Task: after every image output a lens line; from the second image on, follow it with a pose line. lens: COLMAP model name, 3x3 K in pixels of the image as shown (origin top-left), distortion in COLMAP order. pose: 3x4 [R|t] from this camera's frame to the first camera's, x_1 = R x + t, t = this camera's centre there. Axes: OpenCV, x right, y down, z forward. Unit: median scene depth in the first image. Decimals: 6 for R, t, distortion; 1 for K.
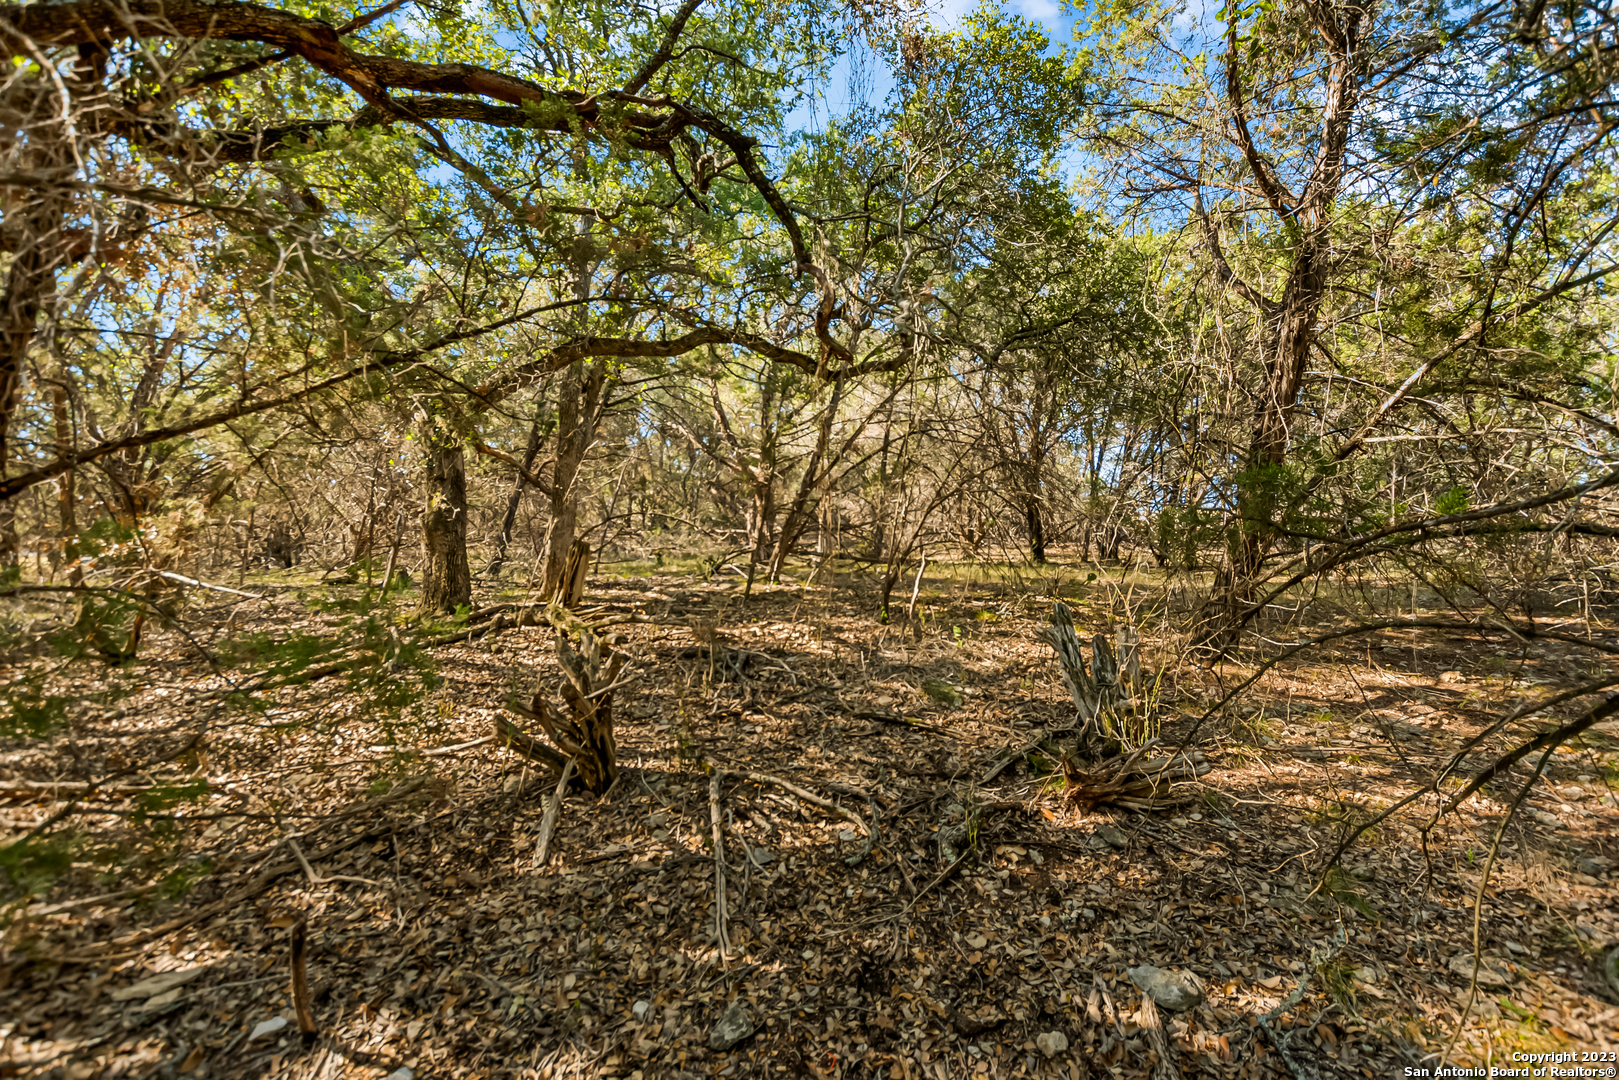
lens RADIAL K [[697.5, 0, 810.0], [0, 697.5, 537.4], [0, 0, 1]] dist [-0.002951, -0.000333]
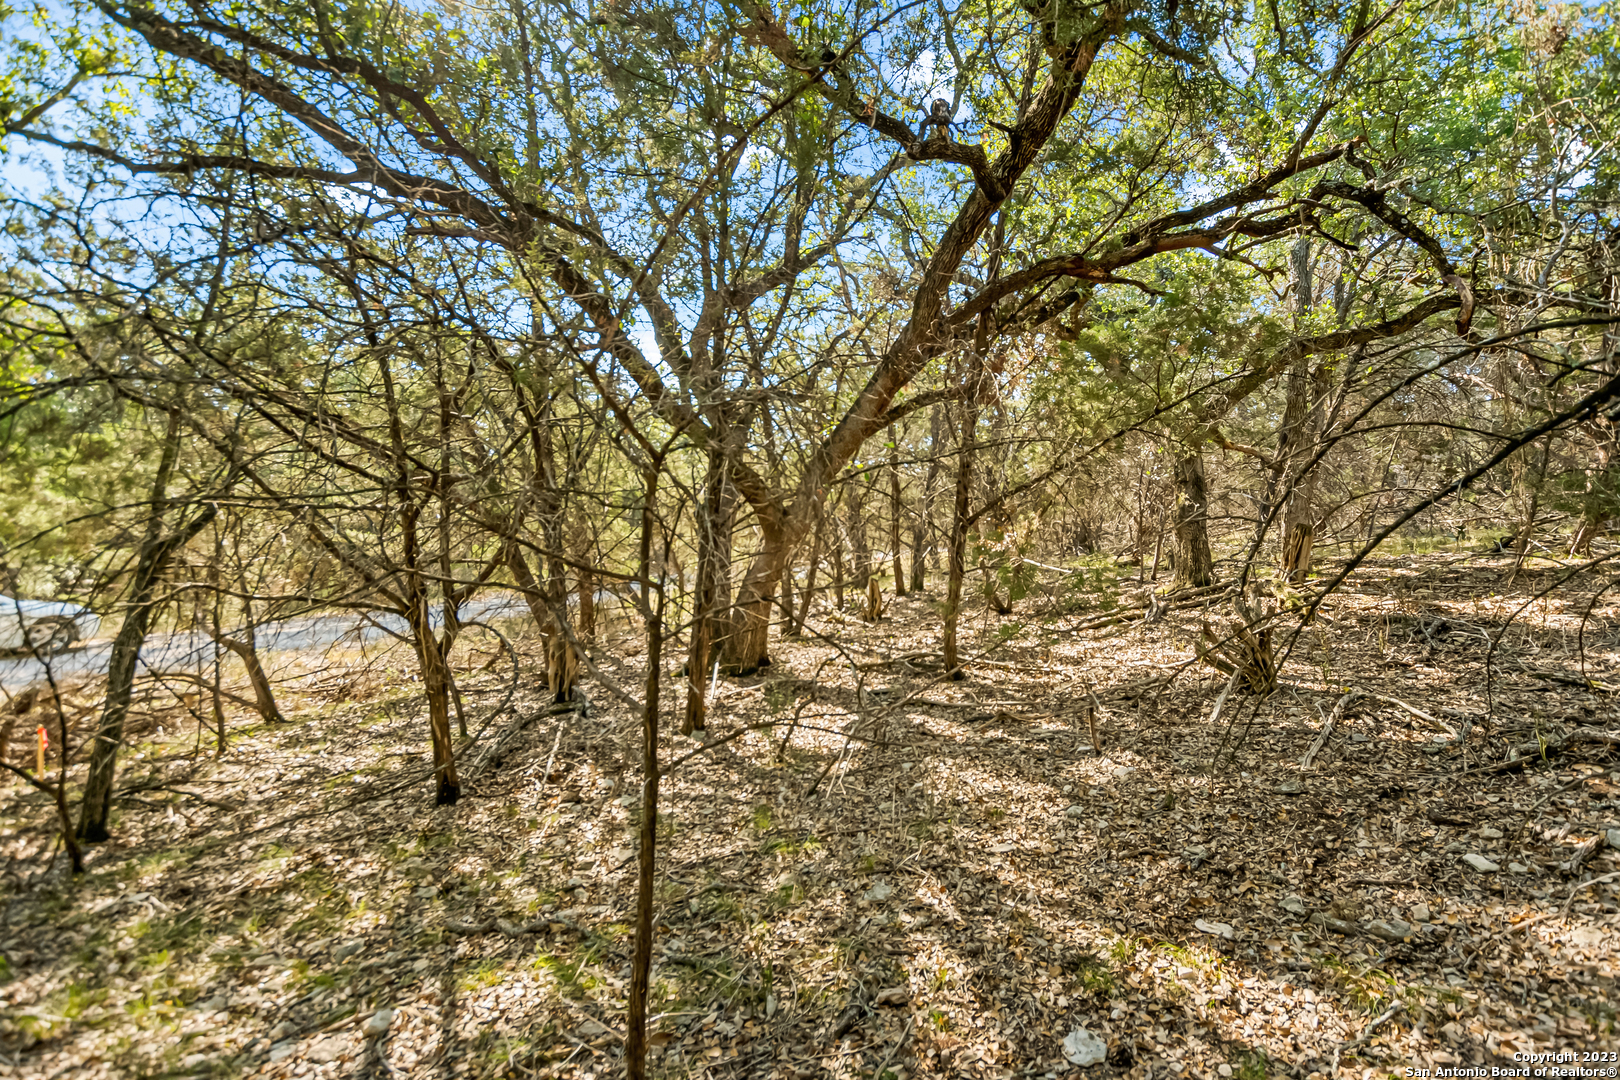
lens RADIAL K [[746.4, 0, 810.0], [0, 746.4, 543.1], [0, 0, 1]] dist [-0.000934, -0.000063]
pose [[0.533884, -0.039279, -0.844645, 0.528788], [0.067362, 0.997721, -0.003819, -0.026094], [0.842870, -0.054859, 0.535313, -0.652528]]
